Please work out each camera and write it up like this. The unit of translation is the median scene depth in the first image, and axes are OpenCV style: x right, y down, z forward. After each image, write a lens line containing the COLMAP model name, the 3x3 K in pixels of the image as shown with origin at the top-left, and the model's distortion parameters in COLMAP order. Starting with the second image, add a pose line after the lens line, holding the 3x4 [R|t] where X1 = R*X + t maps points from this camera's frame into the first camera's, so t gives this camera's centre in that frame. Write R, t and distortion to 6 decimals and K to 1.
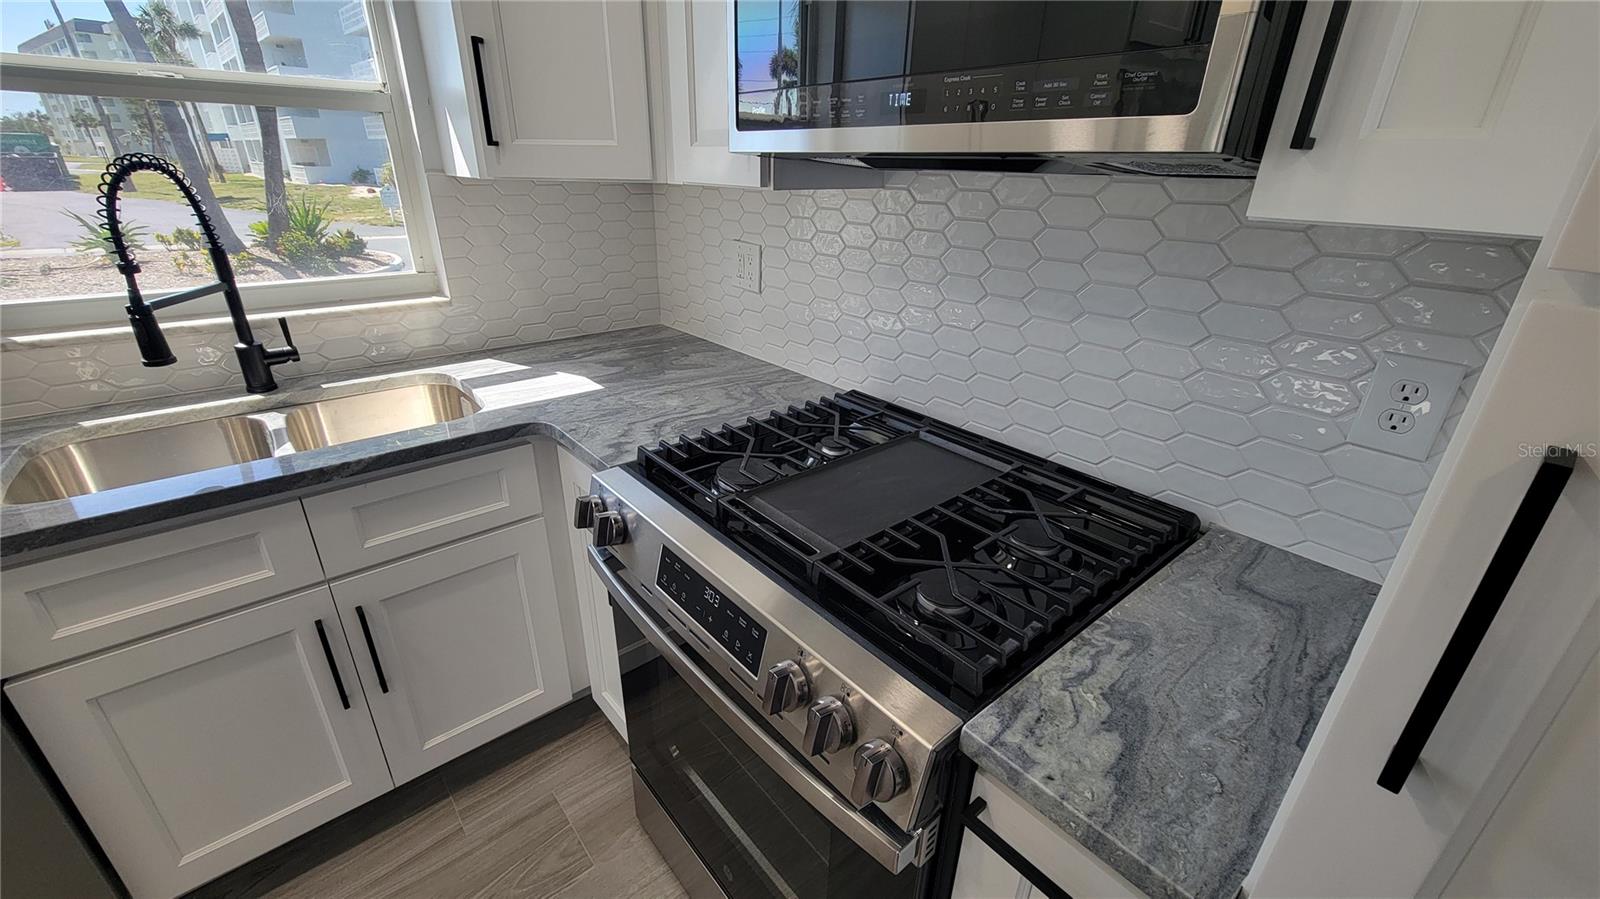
lens RADIAL K [[645.0, 0, 791.0], [0, 645.0, 443.6], [0, 0, 1]] dist [-0.000736, 0.000001]
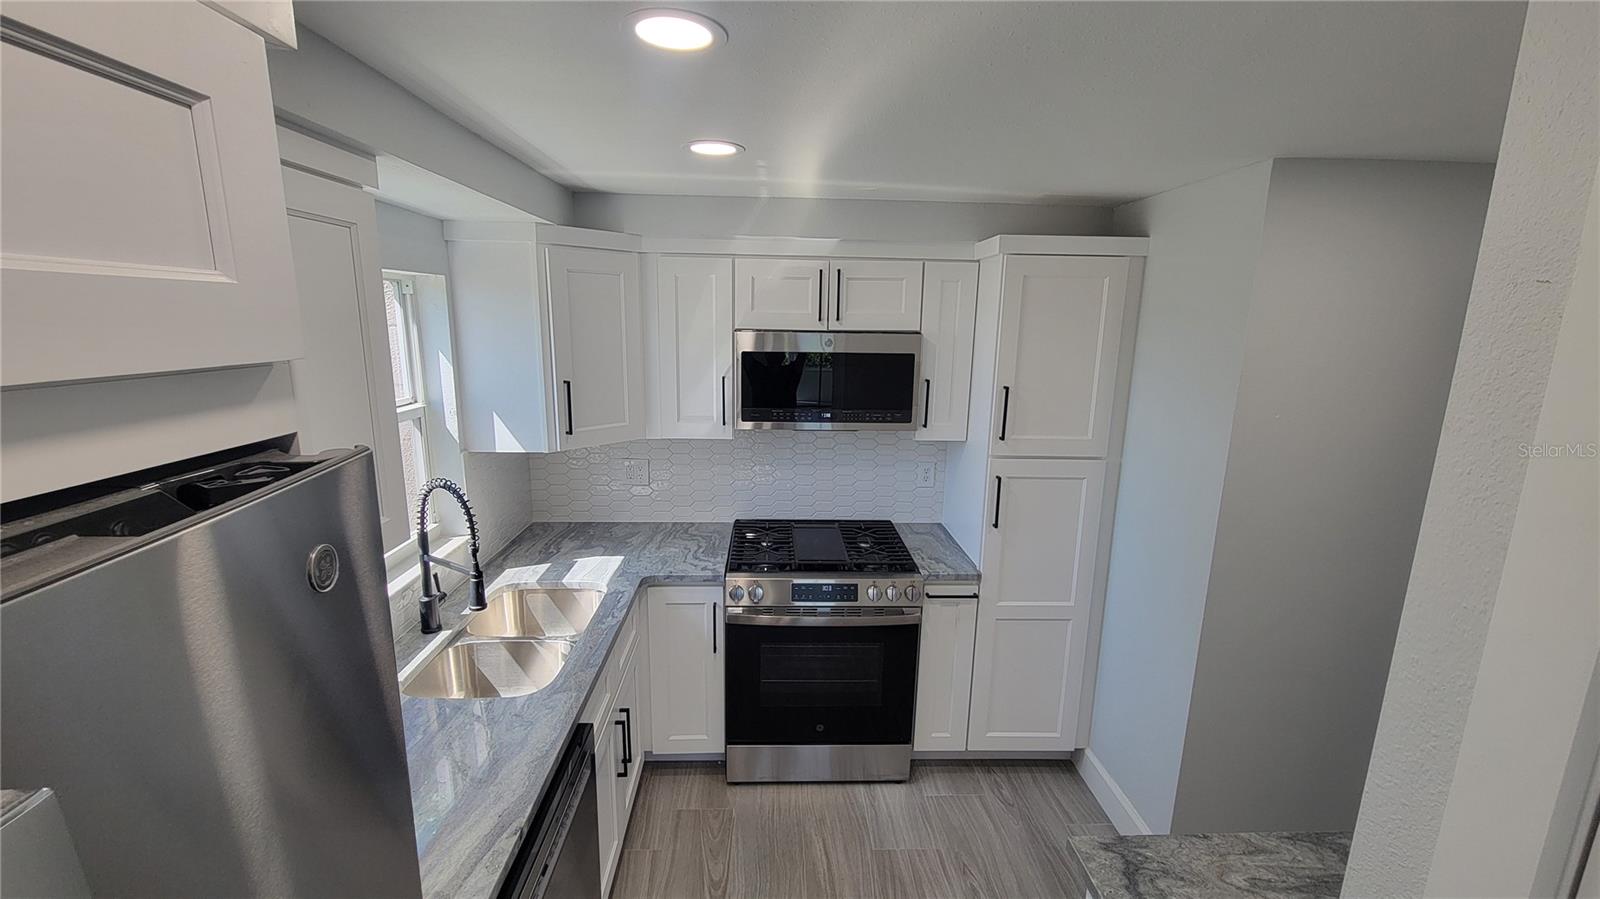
lens RADIAL K [[645.0, 0, 791.0], [0, 645.0, 443.6], [0, 0, 1]] dist [-0.000736, 0.000001]
pose [[0.617787, -0.158561, 0.770194, -1.286509], [0.307590, 0.950145, -0.051116, -0.148332], [-0.723691, 0.268483, 0.635759, -0.470560]]
